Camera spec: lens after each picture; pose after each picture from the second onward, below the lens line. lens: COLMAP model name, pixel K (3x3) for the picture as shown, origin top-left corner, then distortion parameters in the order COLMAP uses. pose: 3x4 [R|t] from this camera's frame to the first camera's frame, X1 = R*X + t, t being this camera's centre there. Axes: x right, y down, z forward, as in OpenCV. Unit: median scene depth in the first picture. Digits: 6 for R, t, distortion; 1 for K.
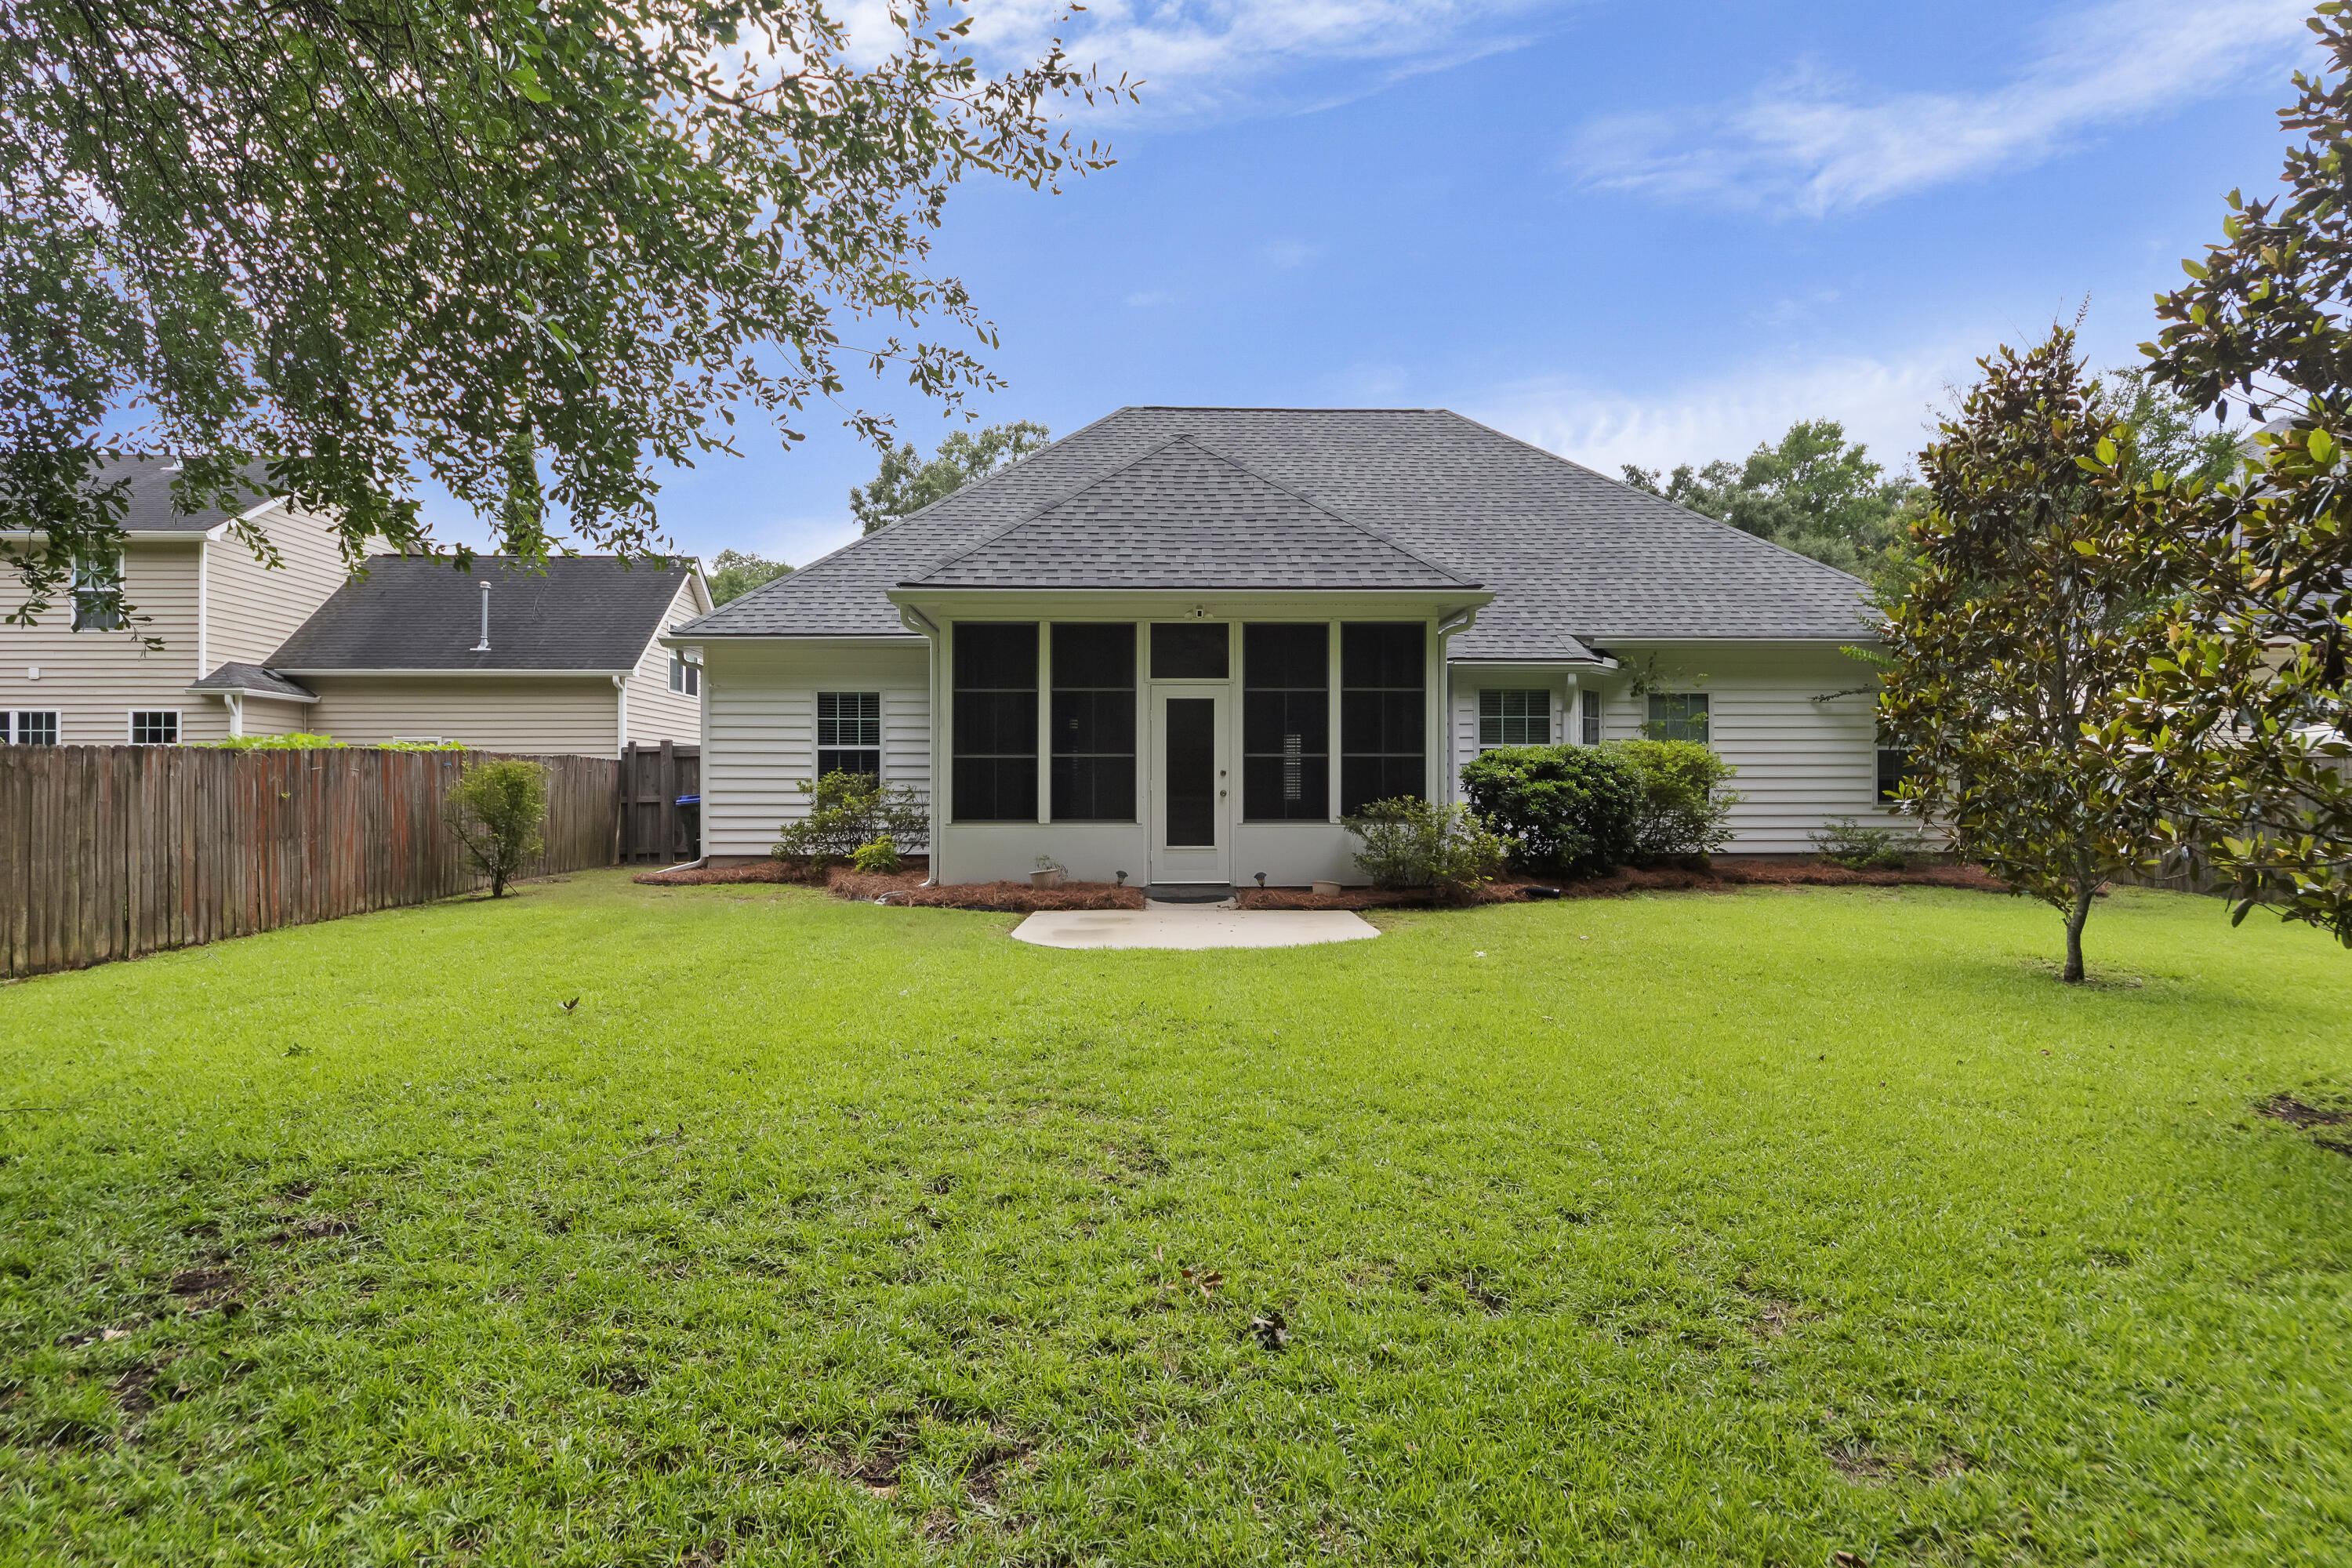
lens RADIAL K [[1181.9, 0, 1175.4], [0, 1181.9, 788.7], [0, 0, 1]] dist [-0.000646, 0.000088]
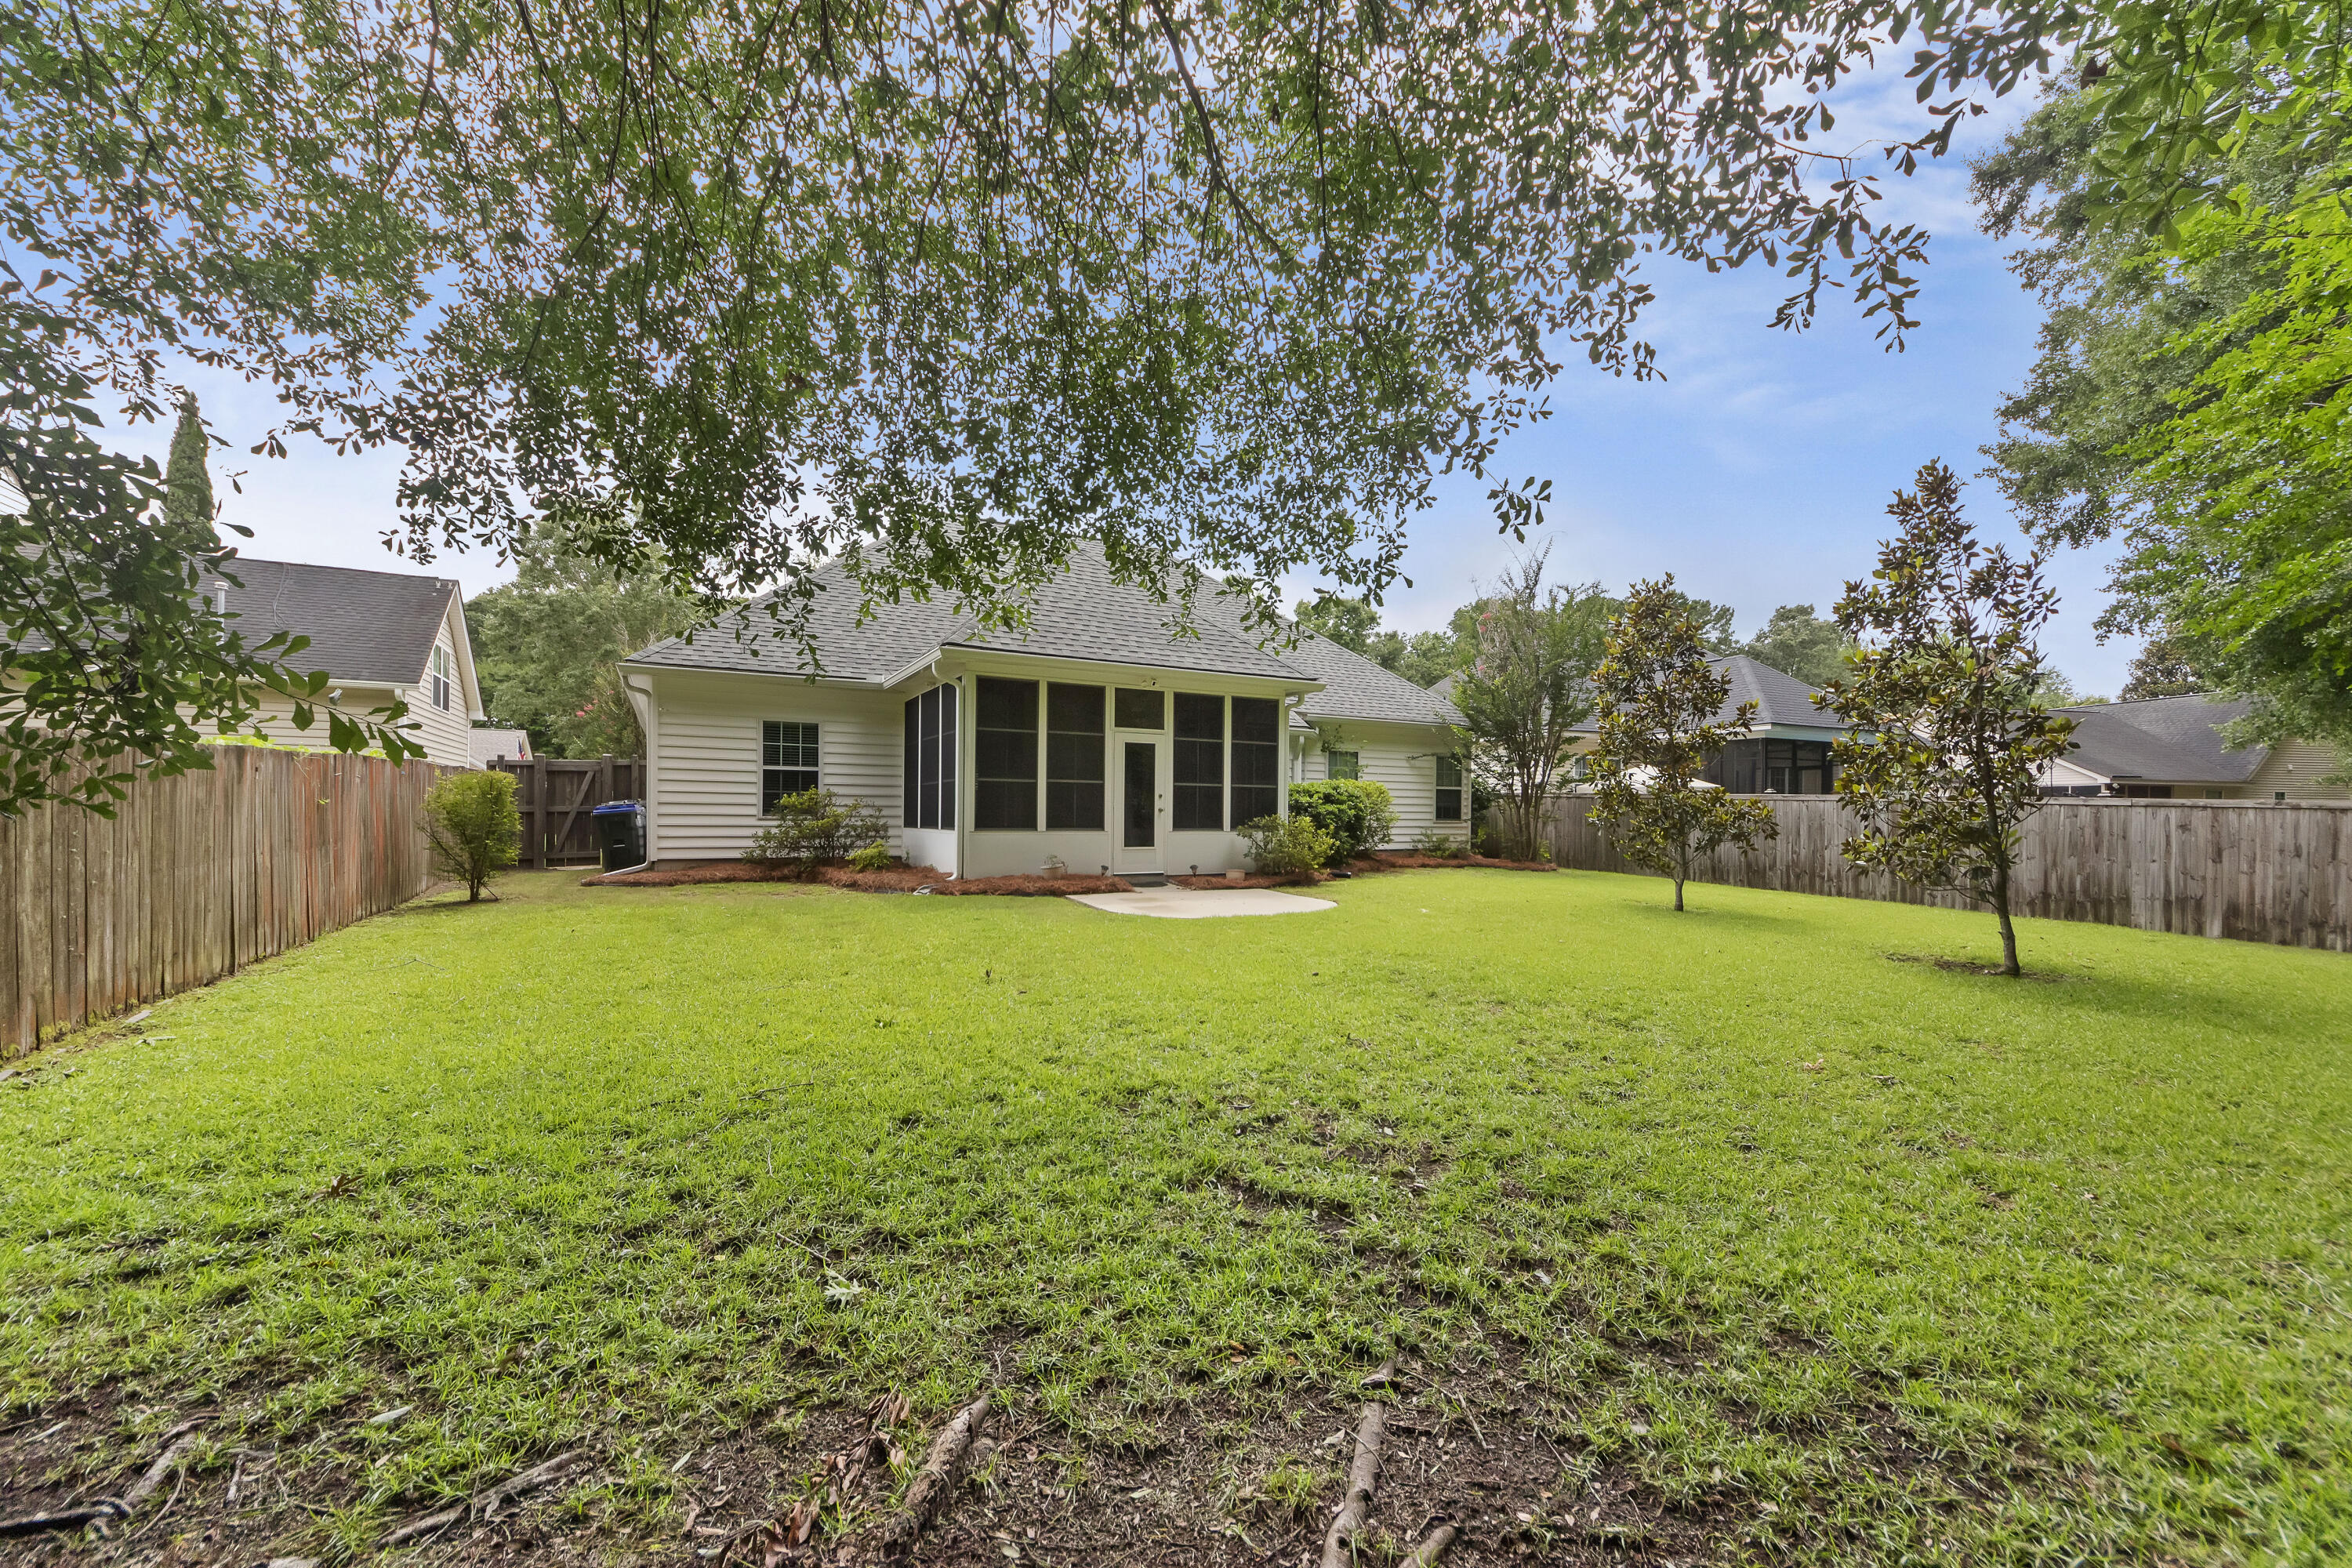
lens RADIAL K [[876.3, 0, 1159.6], [0, 876.3, 822.4], [0, 0, 1]] dist [-0.006750, -0.001316]
pose [[0.899950, 0.004482, 0.435970, -0.422764], [-0.012099, 0.999819, 0.014697, 0.003079], [-0.435825, -0.018502, 0.899841, 0.044165]]
